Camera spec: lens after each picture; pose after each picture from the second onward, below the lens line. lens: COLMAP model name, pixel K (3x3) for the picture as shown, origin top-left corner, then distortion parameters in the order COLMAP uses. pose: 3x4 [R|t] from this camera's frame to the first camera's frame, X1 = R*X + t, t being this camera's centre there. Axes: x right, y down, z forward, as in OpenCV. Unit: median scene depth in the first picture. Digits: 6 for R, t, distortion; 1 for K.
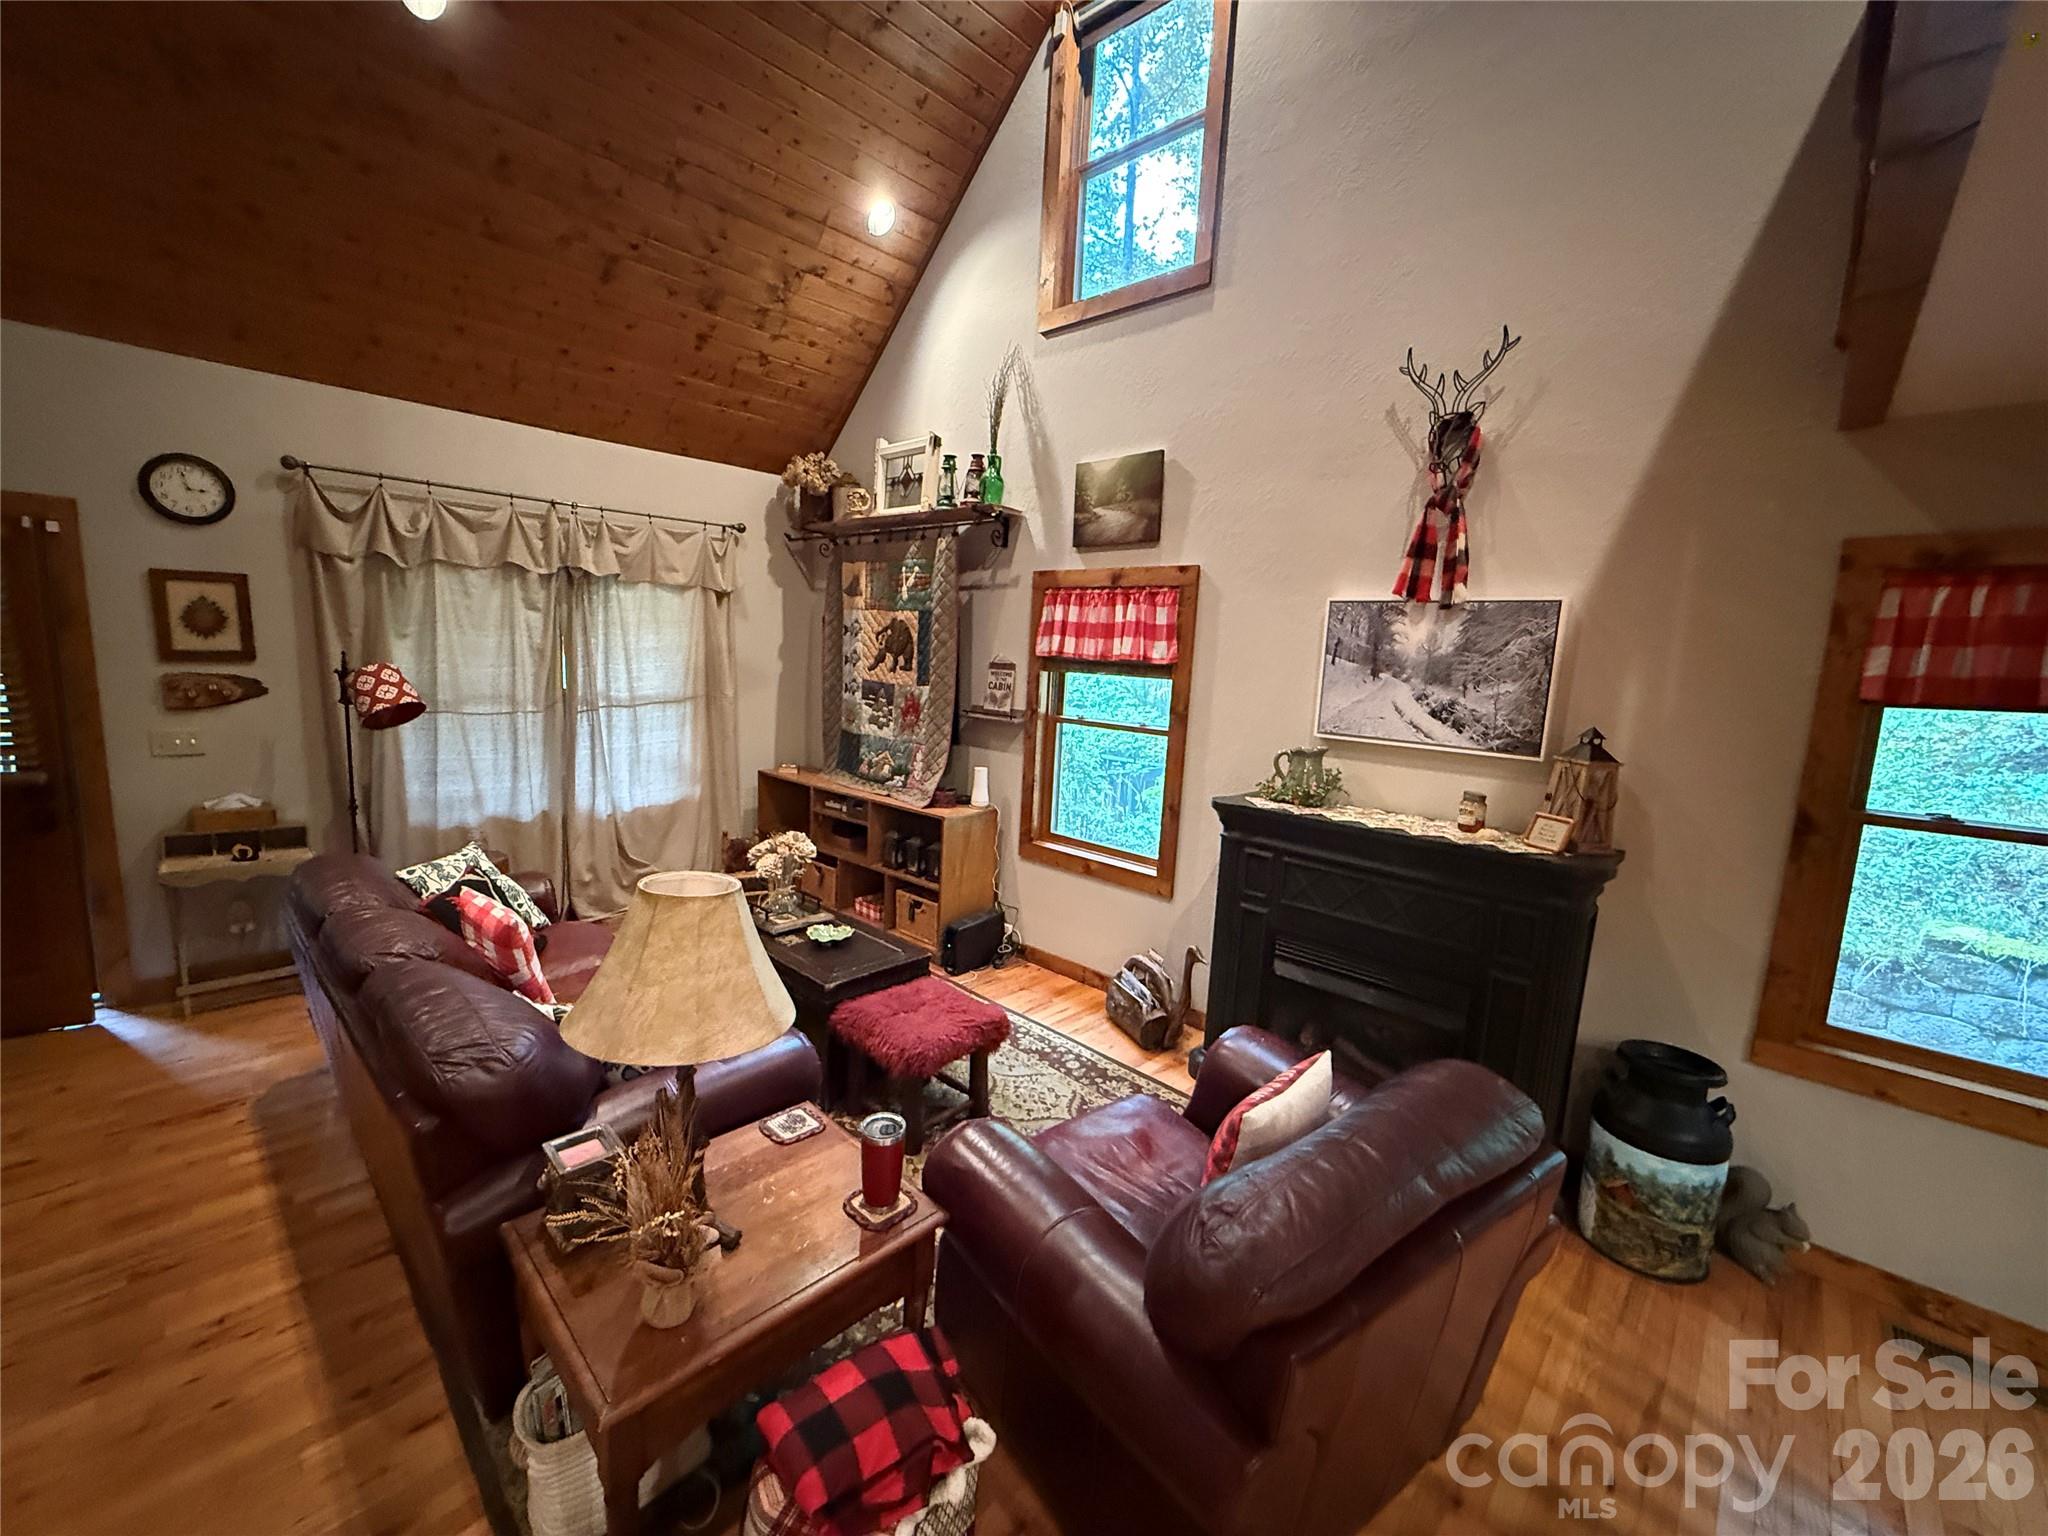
lens RADIAL K [[817.8, 0, 1016.7], [0, 817.8, 767.1], [0, 0, 1]] dist [0.001482, -0.000279]
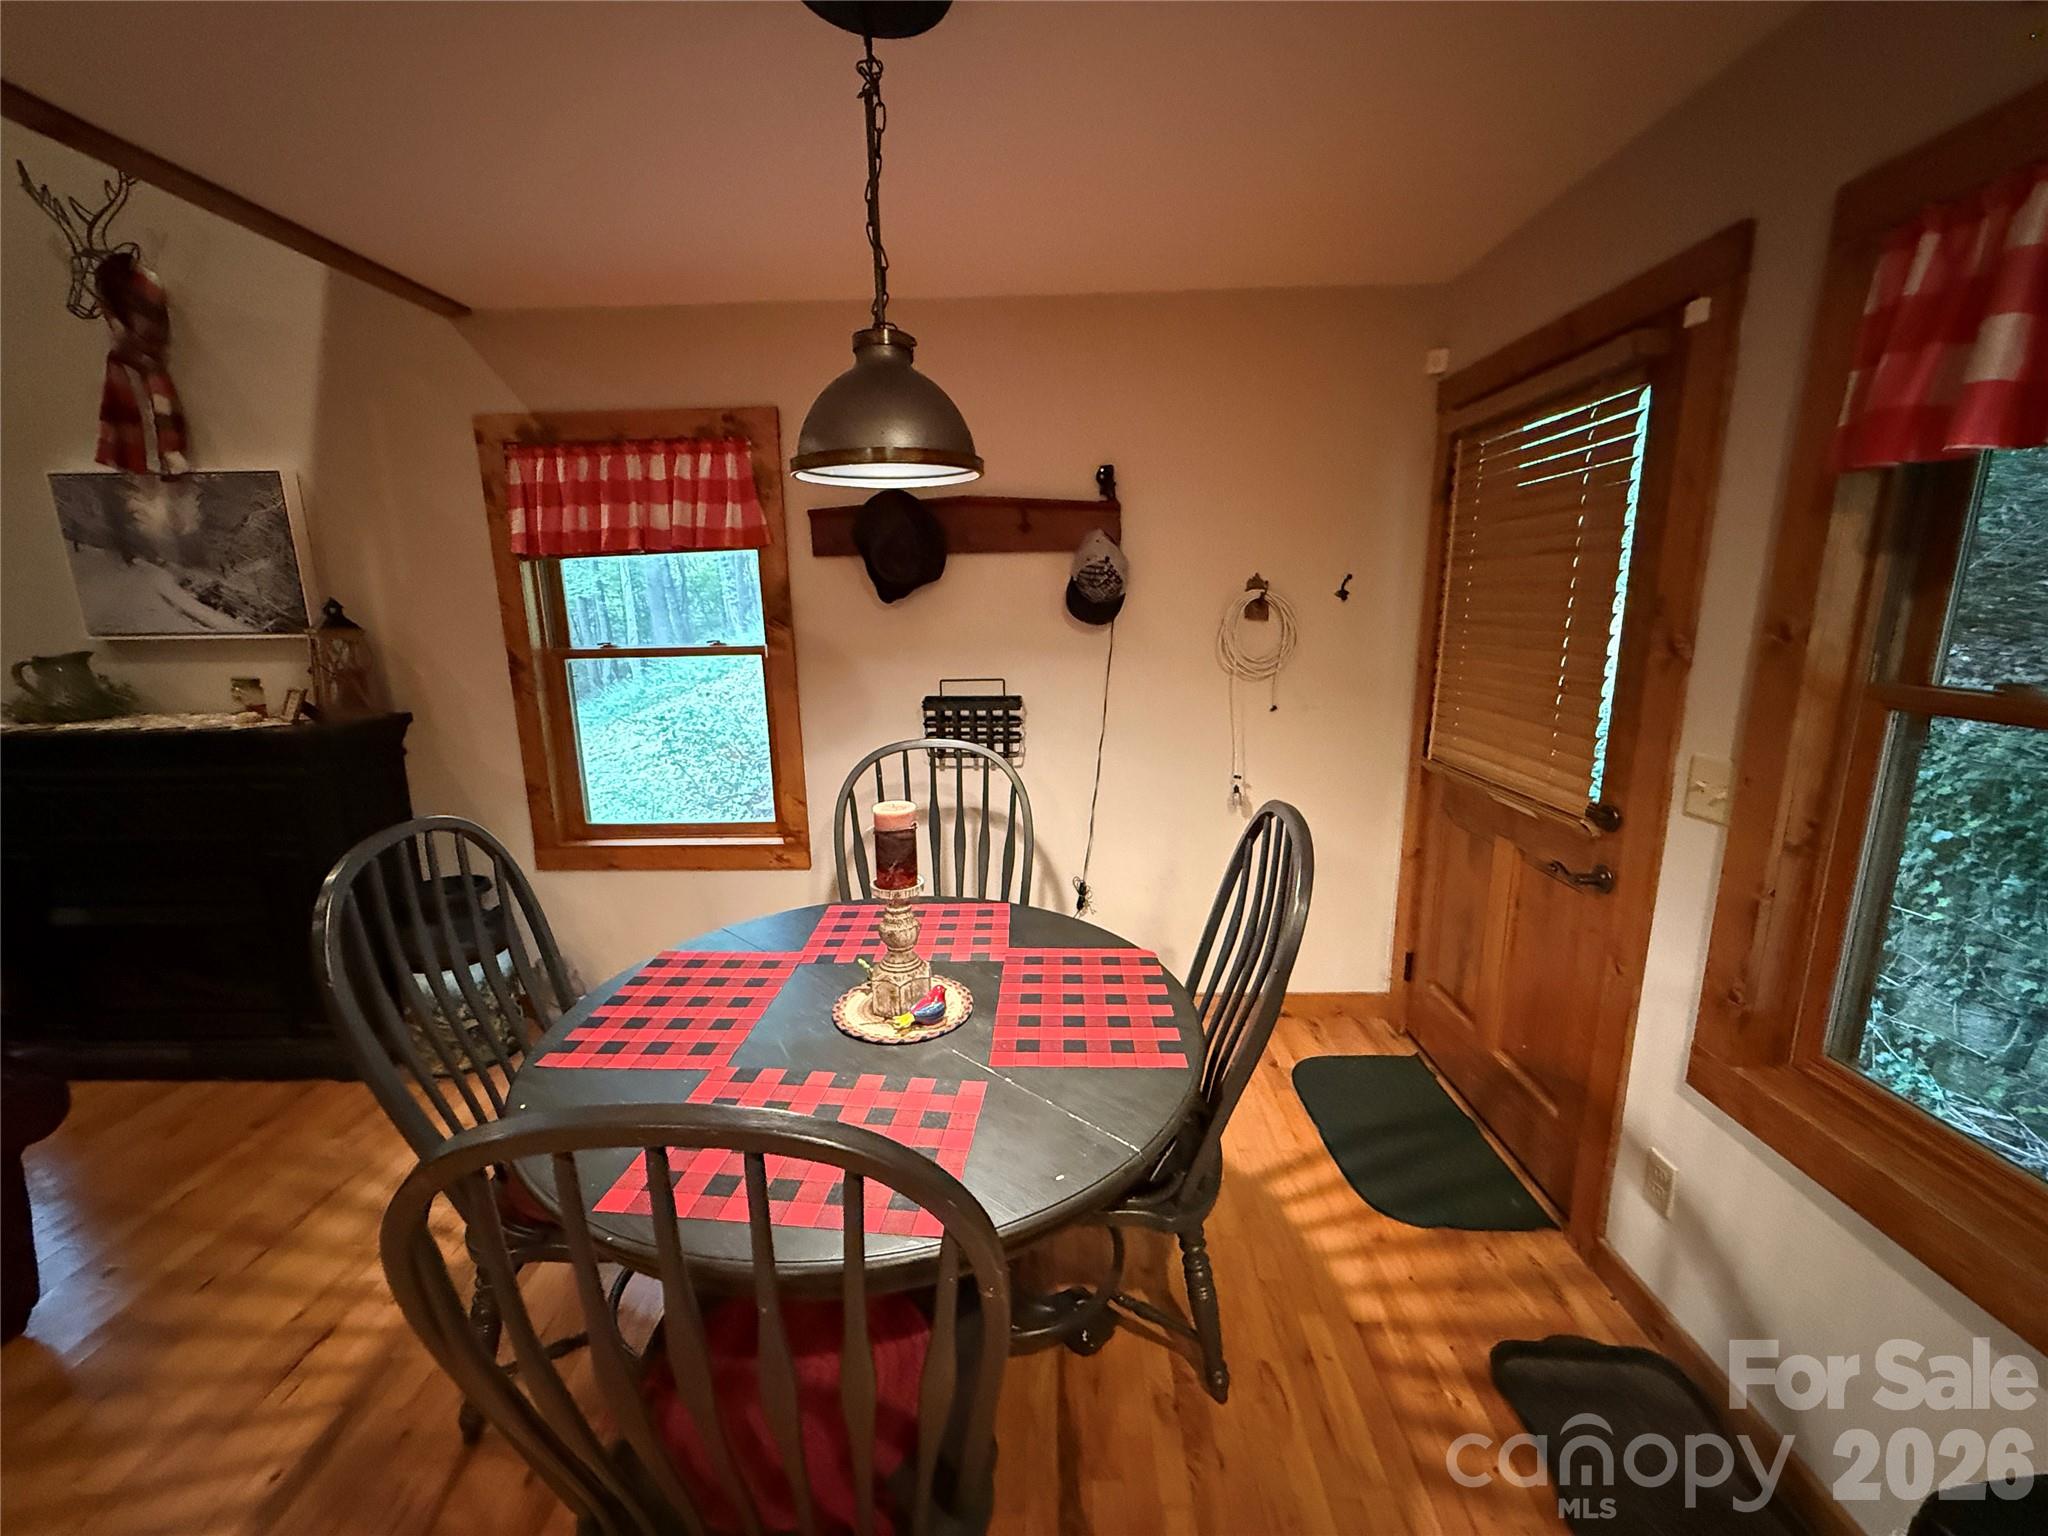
lens RADIAL K [[817.8, 0, 1017.0], [0, 817.8, 765.4], [0, 0, 1]] dist [0.001482, -0.000279]
pose [[0.742905, -0.193002, 0.640970, 0.436134], [0.143383, 0.981190, 0.129260, 0.100642], [-0.653860, -0.004123, 0.756604, -0.229693]]
